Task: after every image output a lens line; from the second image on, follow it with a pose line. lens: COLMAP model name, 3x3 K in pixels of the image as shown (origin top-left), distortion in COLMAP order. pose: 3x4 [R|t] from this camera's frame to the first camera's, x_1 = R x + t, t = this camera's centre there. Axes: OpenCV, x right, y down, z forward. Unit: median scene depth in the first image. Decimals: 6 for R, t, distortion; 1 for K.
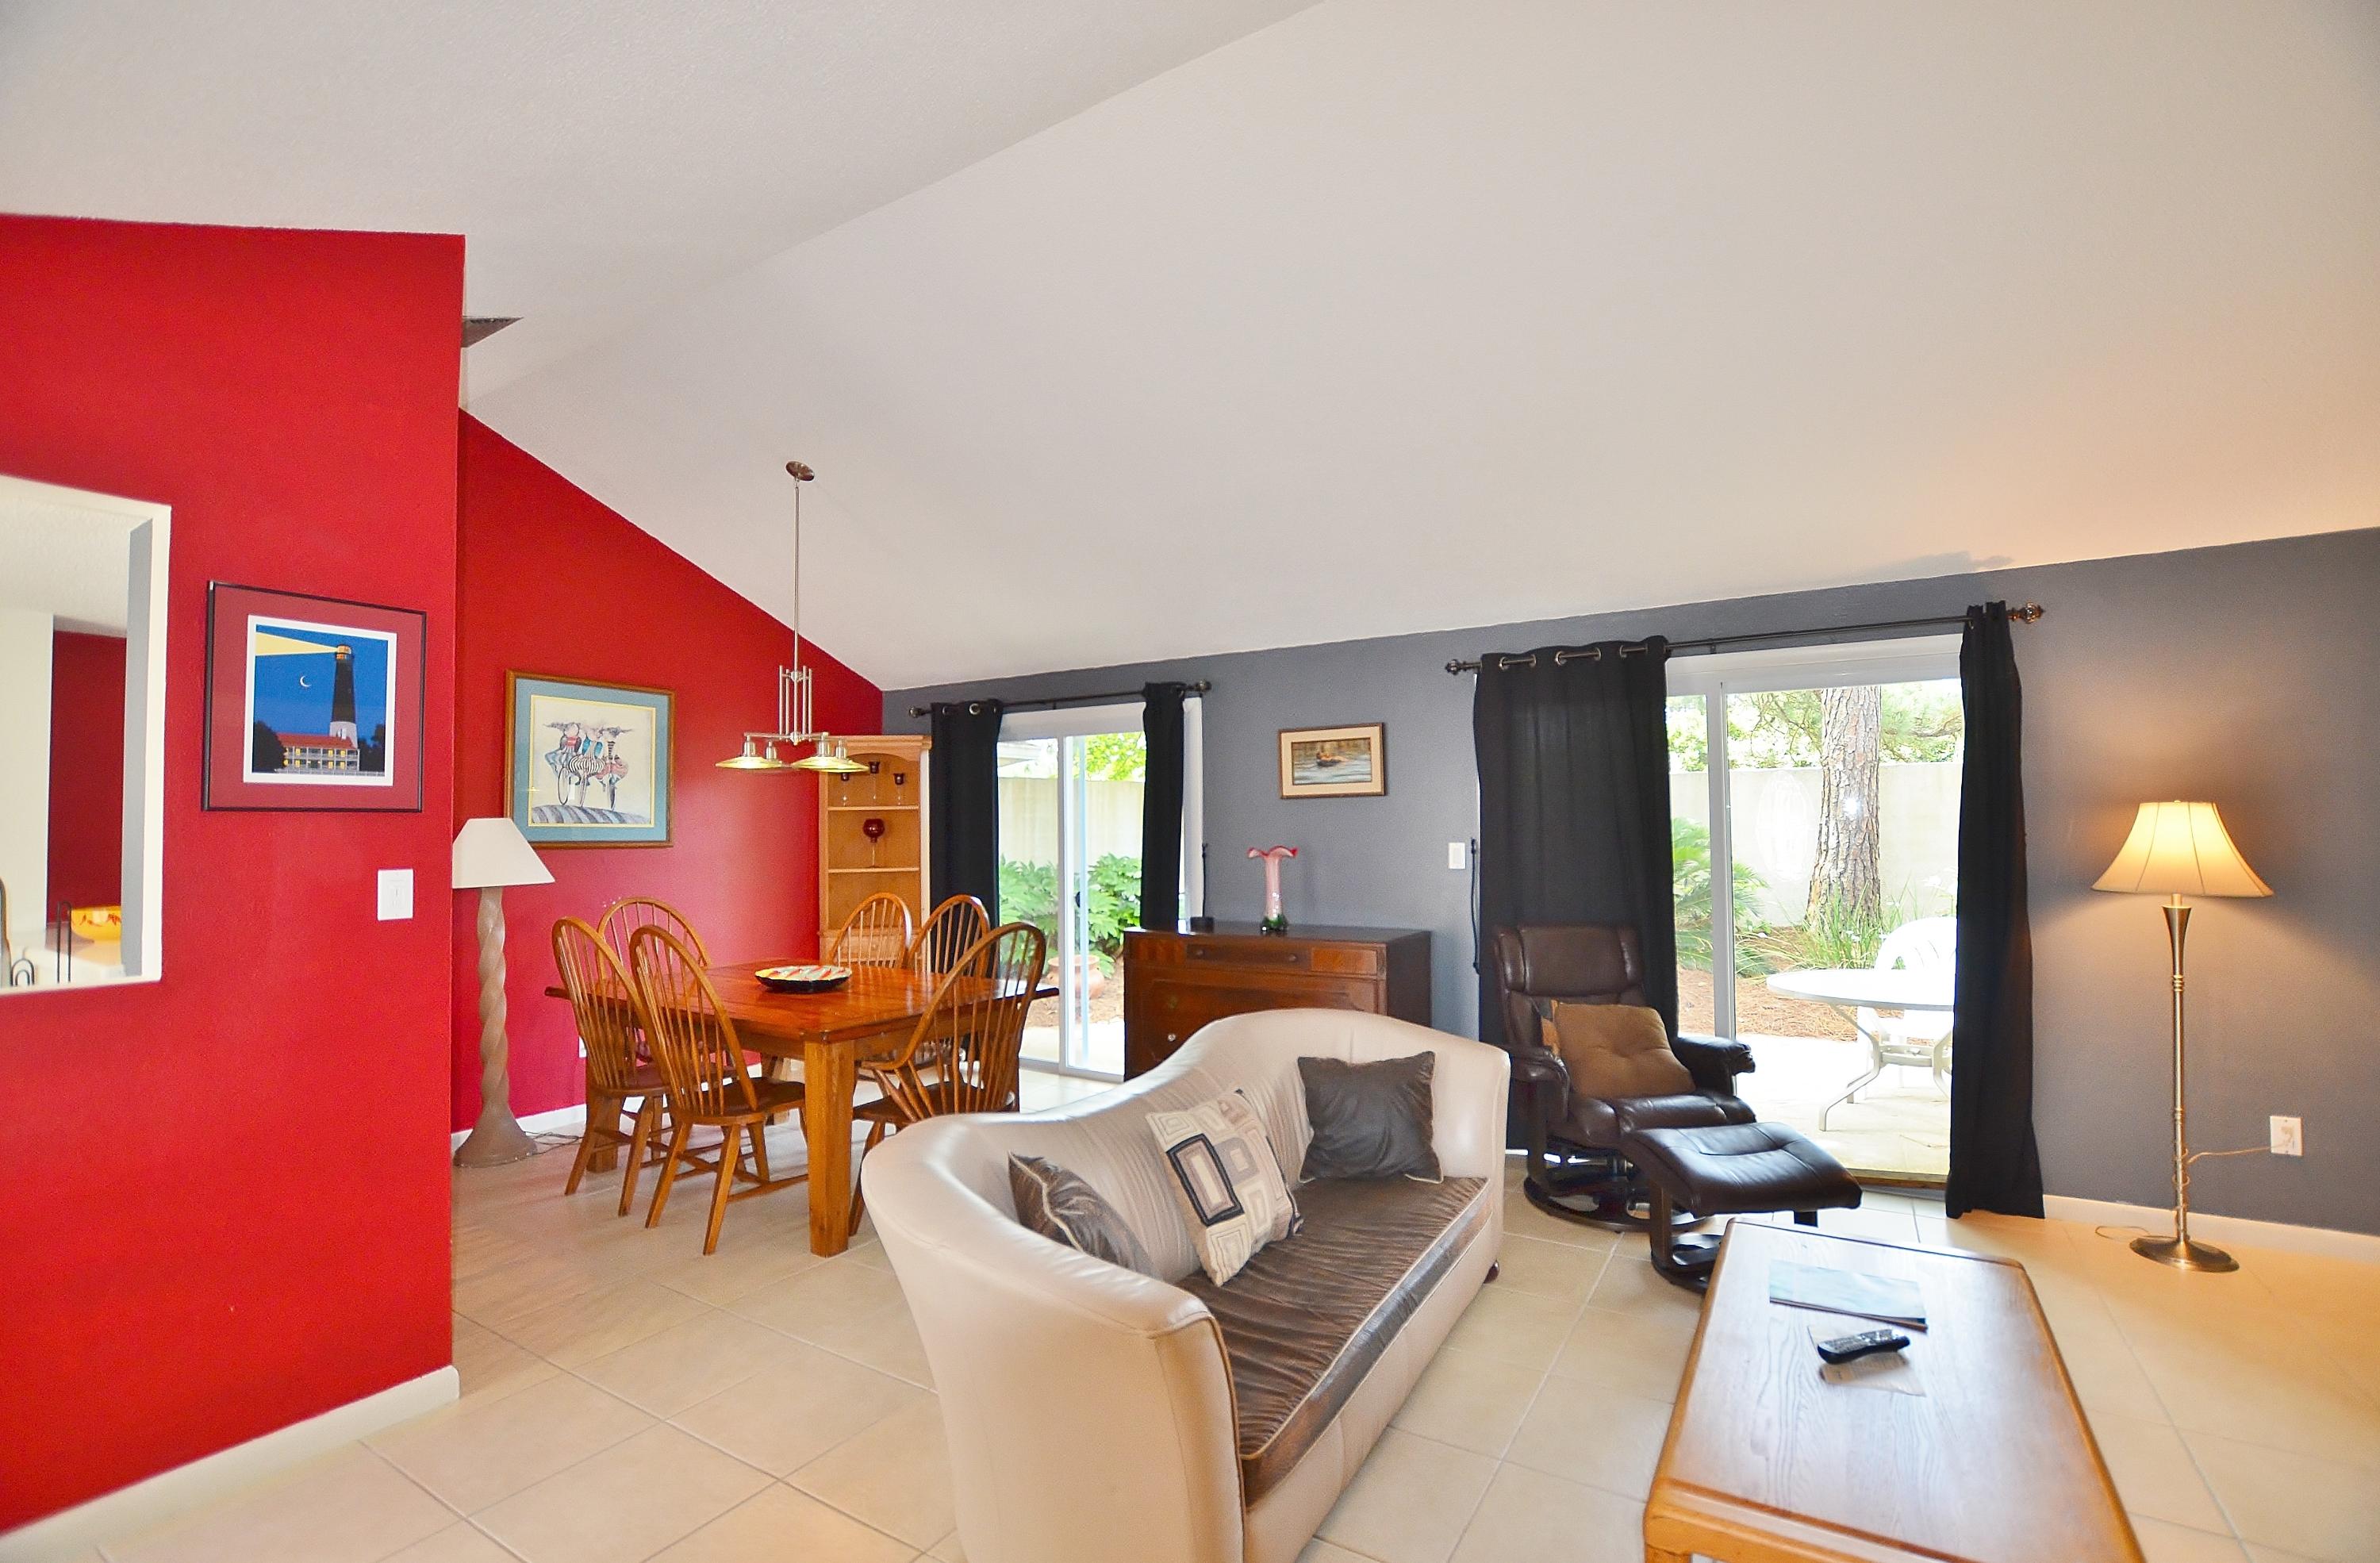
lens RADIAL K [[1052.4, 0, 1185.8], [0, 1052.4, 796.4], [0, 0, 1]] dist [-0.018511, 0.000182]
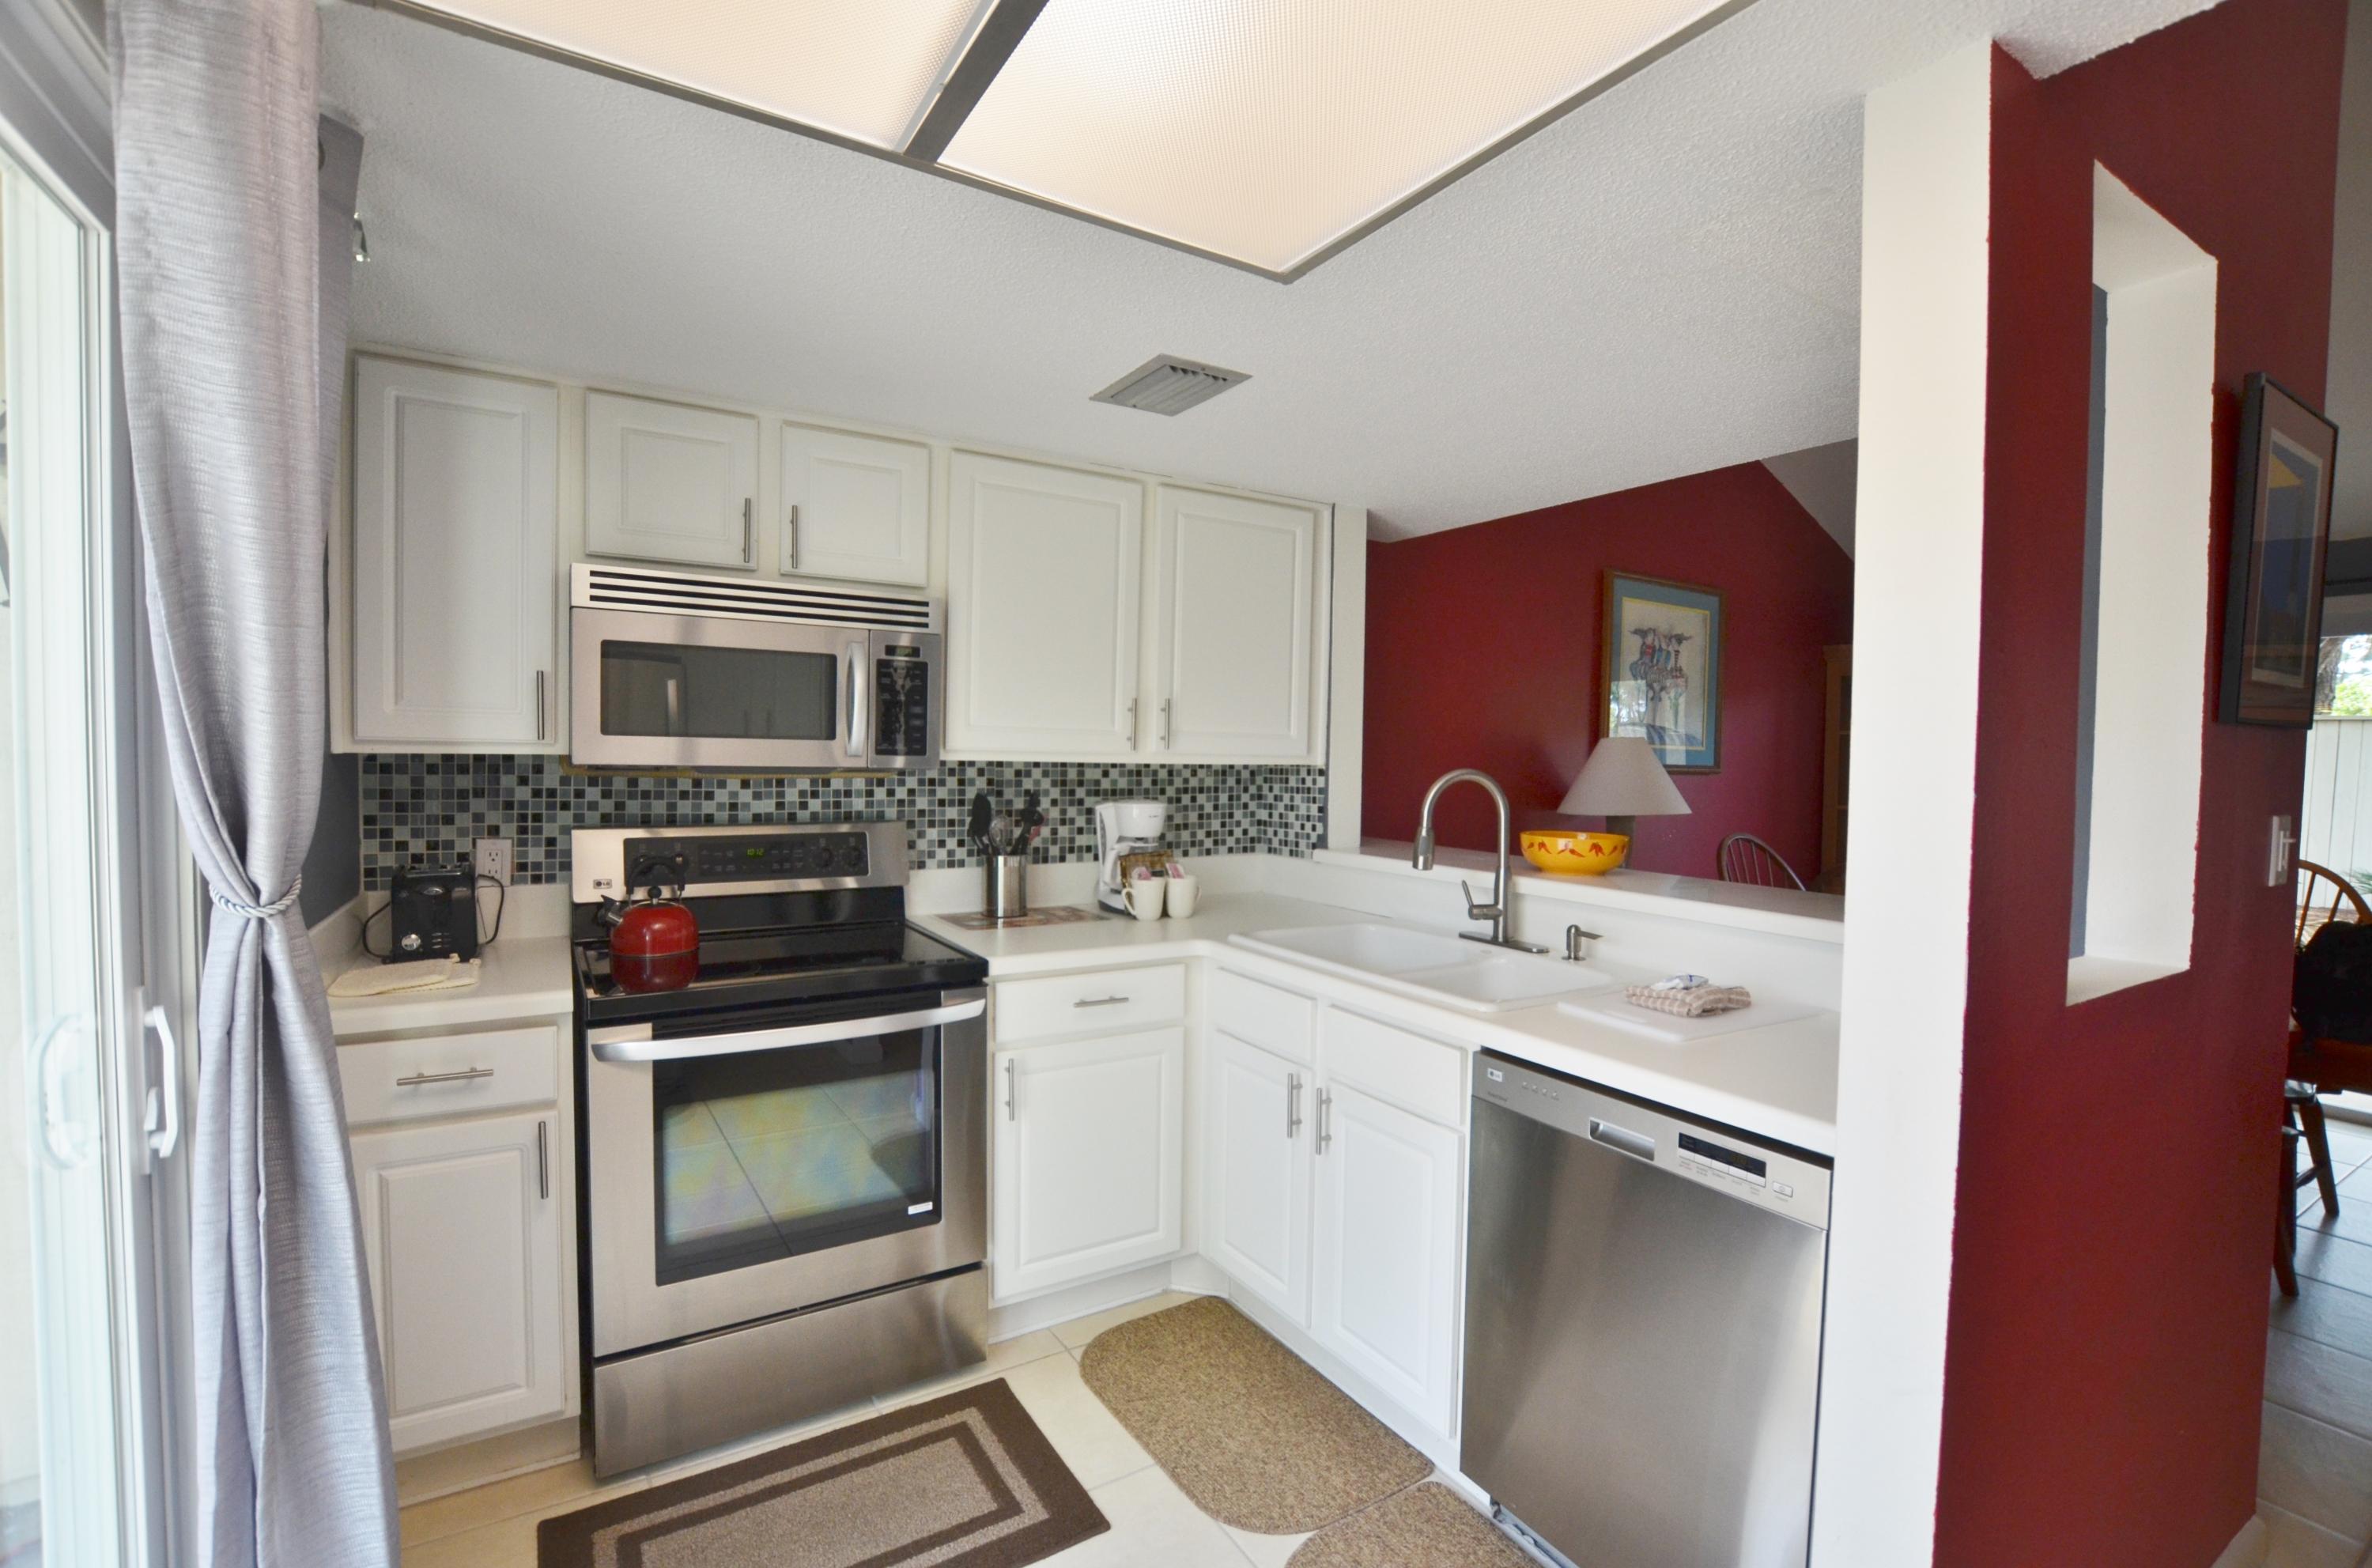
lens RADIAL K [[1048.8, 0, 1179.3], [0, 1048.8, 790.3], [0, 0, 1]] dist [-0.018511, 0.000182]
pose [[0.901463, 0.036199, -0.431340, -0.559838], [-0.009410, 0.997900, 0.064080, 0.011309], [0.432754, -0.053707, 0.899911, 0.048940]]
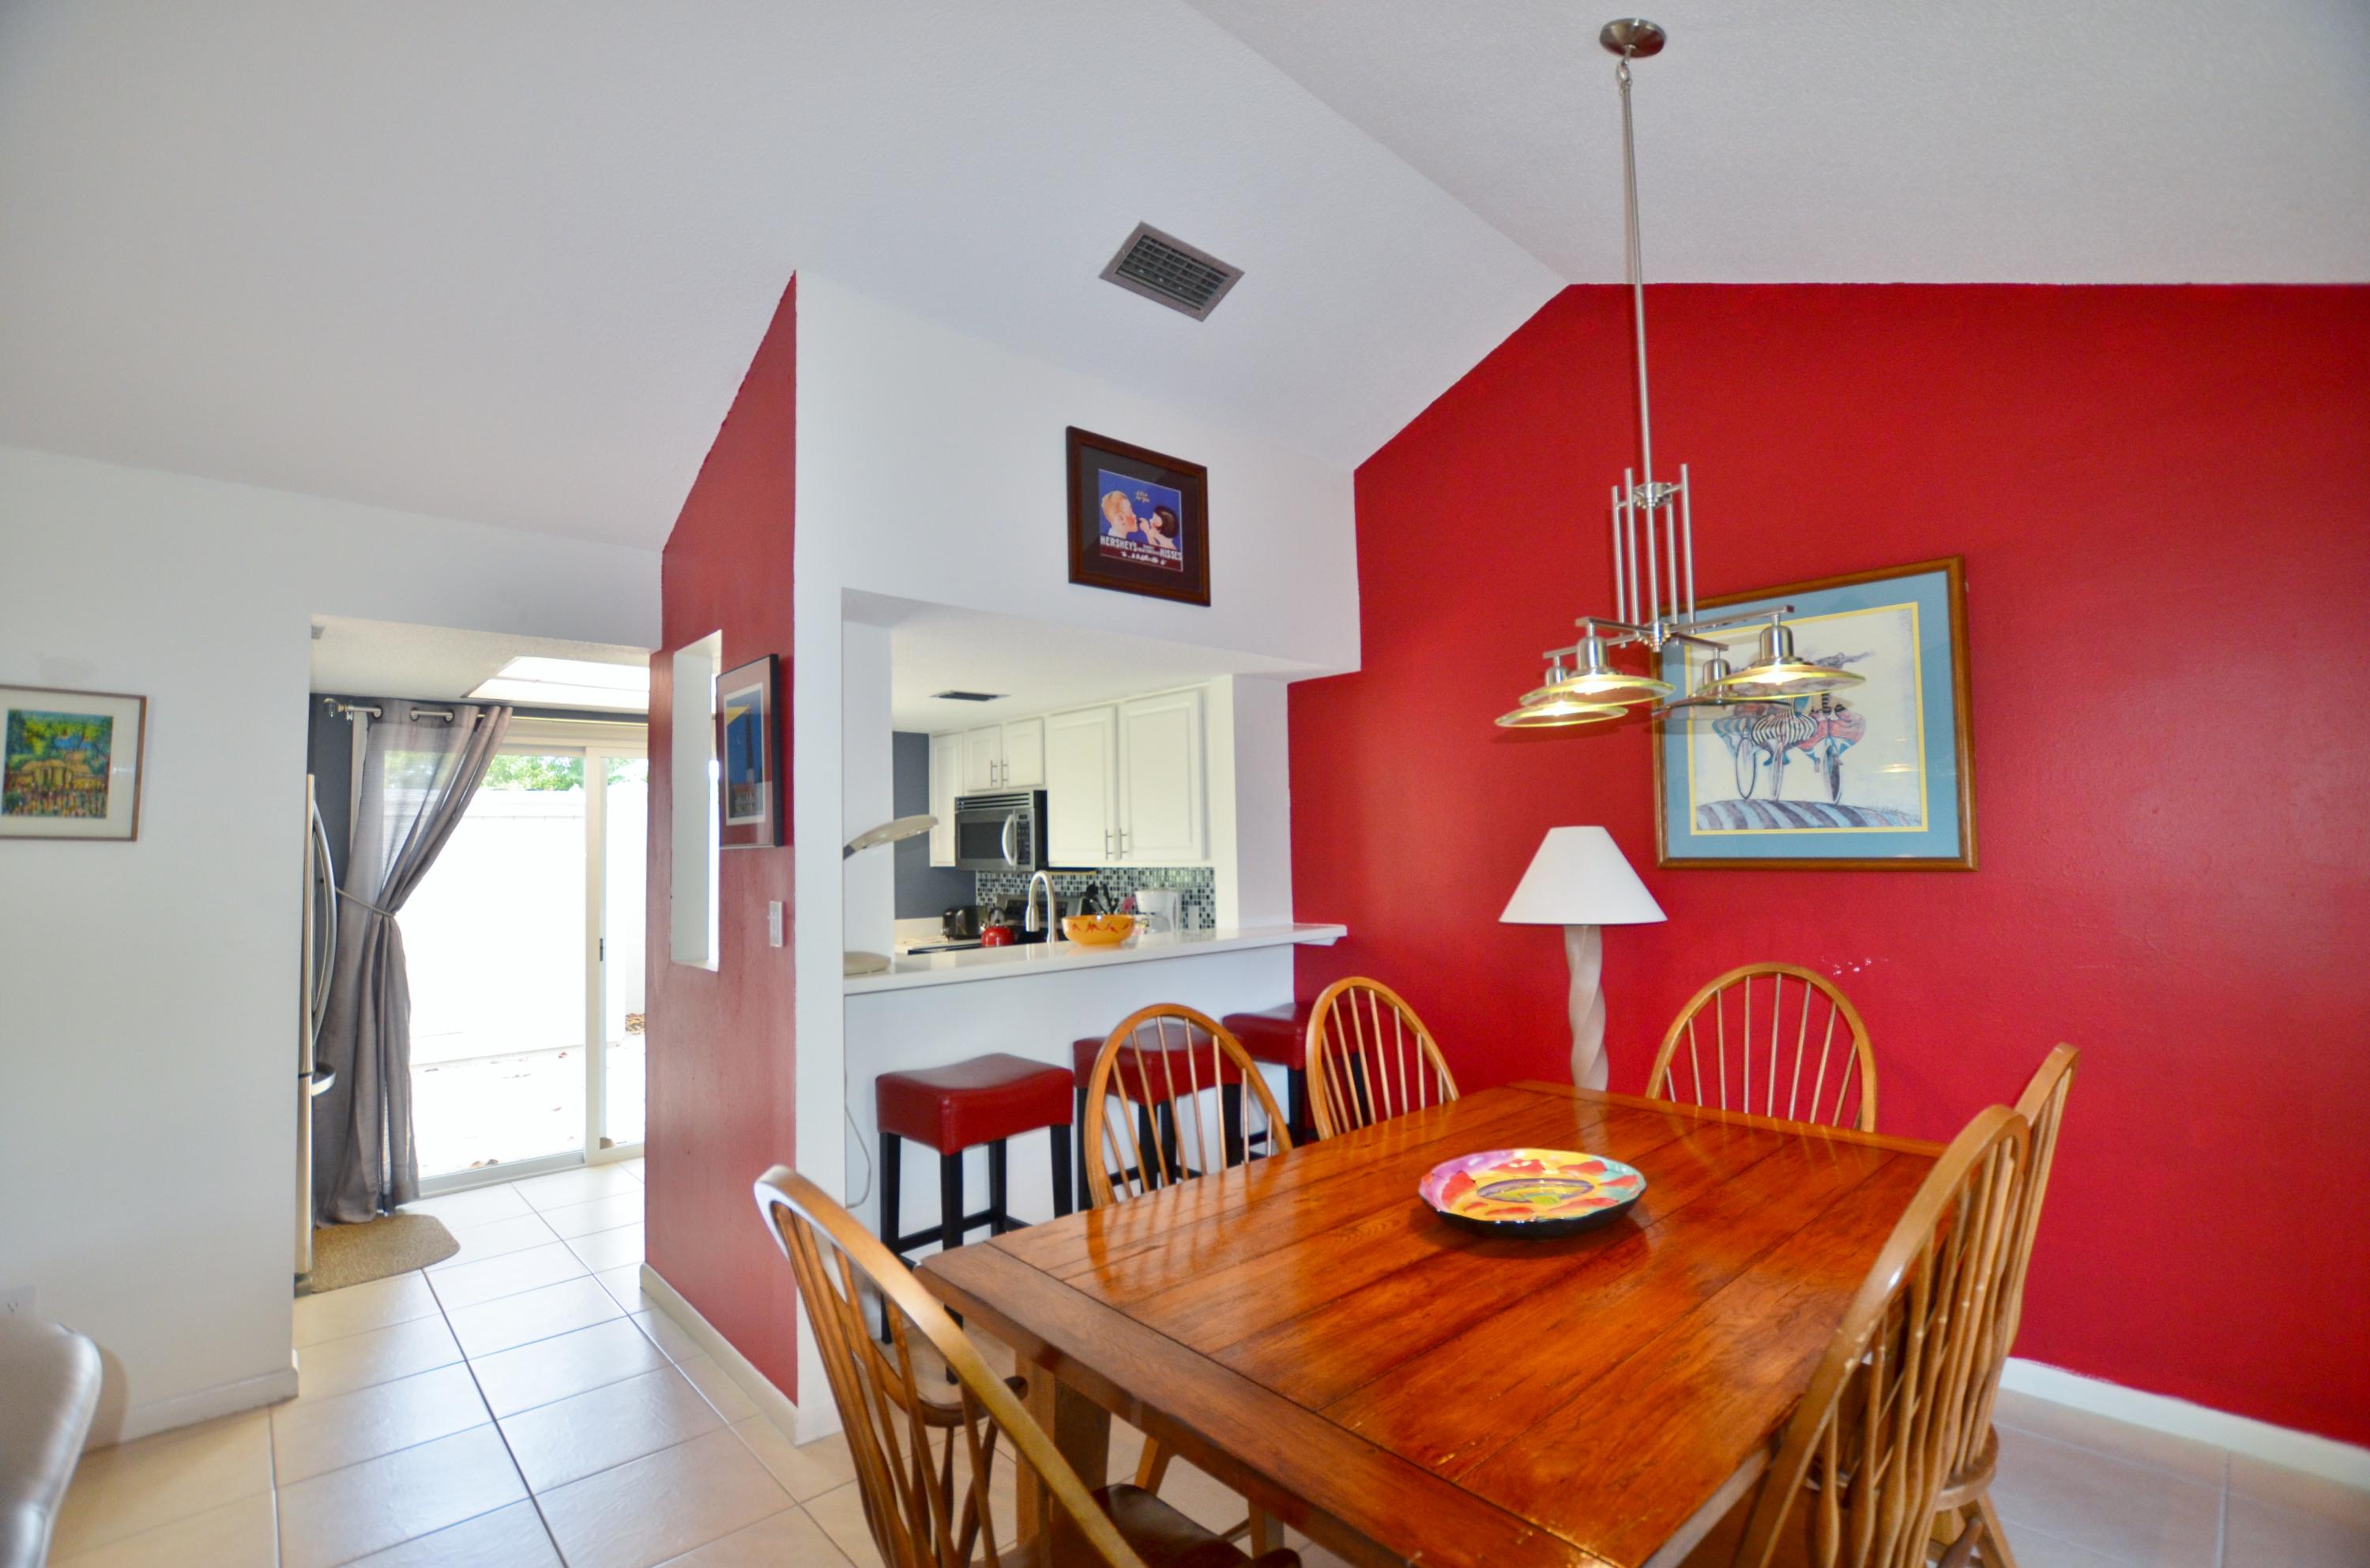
lens RADIAL K [[1047.9, 0, 1185.9], [0, 1047.9, 781.8], [0, 0, 1]] dist [-0.018511, 0.000182]
pose [[-0.232598, -0.048981, -0.971339, 0.076322], [0.053334, 0.996586, -0.063026, 0.018604], [0.971109, -0.066465, -0.229192, 0.812770]]
